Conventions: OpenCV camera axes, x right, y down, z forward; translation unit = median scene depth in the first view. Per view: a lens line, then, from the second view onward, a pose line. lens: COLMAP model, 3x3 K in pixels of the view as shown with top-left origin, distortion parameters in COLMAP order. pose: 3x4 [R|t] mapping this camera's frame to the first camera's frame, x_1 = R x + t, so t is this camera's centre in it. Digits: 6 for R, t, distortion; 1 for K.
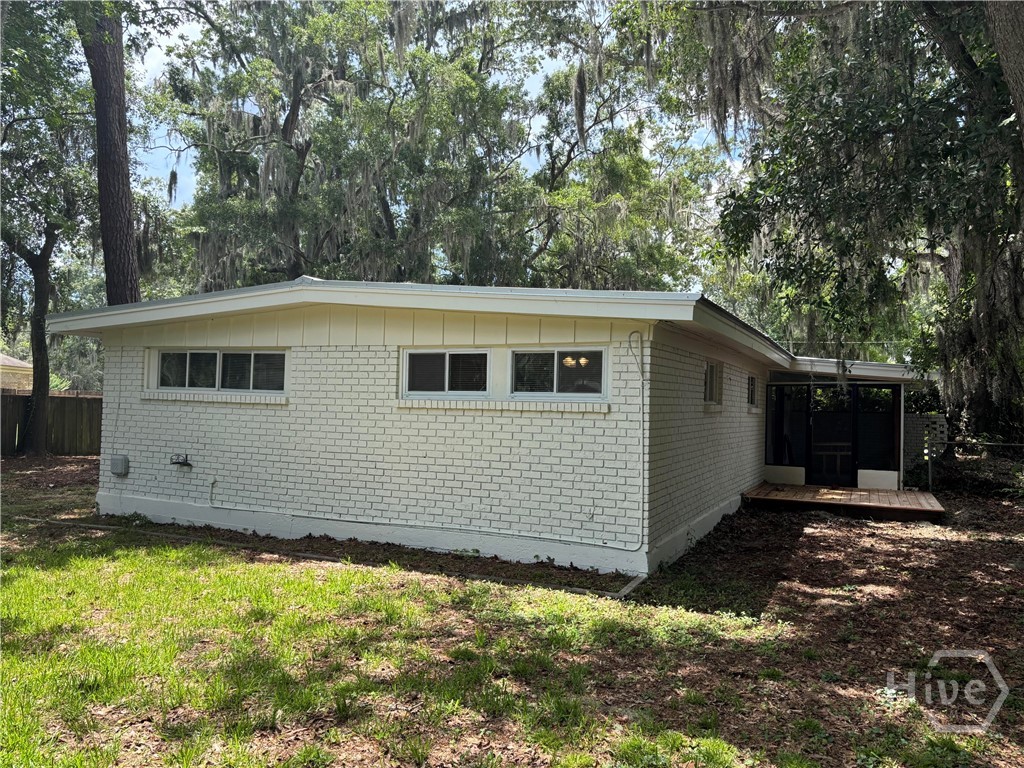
lens RADIAL K [[777.8, 0, 505.1], [0, 777.8, 390.7], [0, 0, 1]] dist [0.043672, -0.005853]
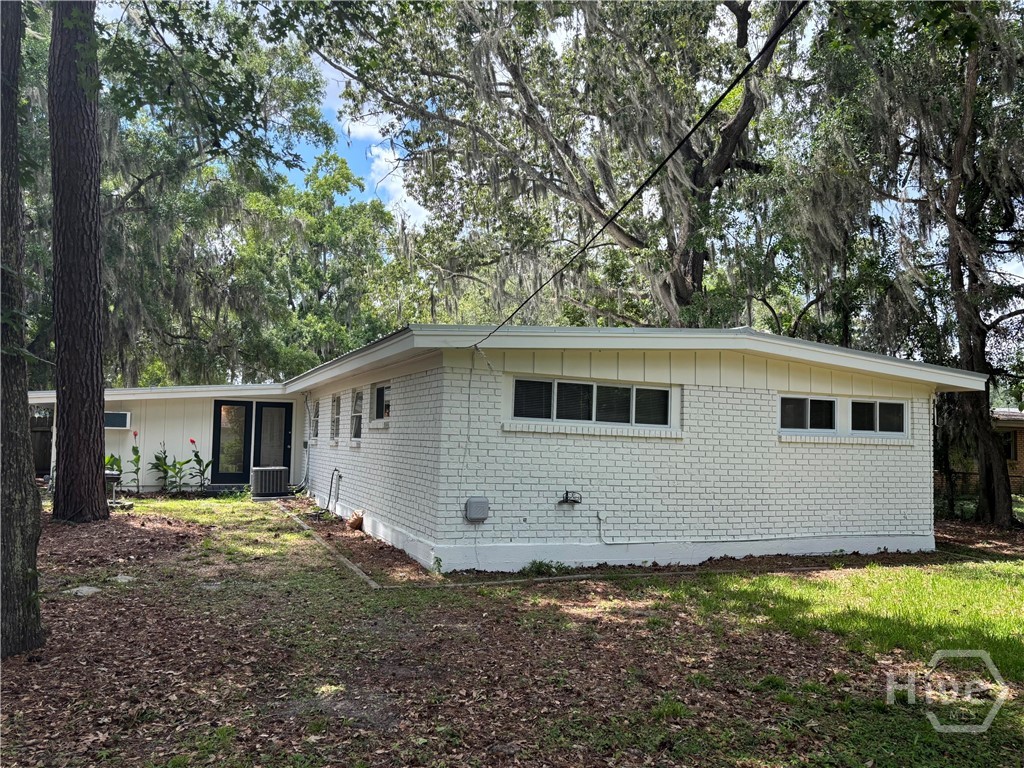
lens RADIAL K [[777.8, 0, 505.1], [0, 777.8, 390.7], [0, 0, 1]] dist [0.043672, -0.005853]
pose [[0.664841, 0.034182, 0.746203, -1.282026], [-0.030305, 0.999364, -0.018778, -0.021184], [-0.746370, -0.010129, 0.665454, 0.488883]]
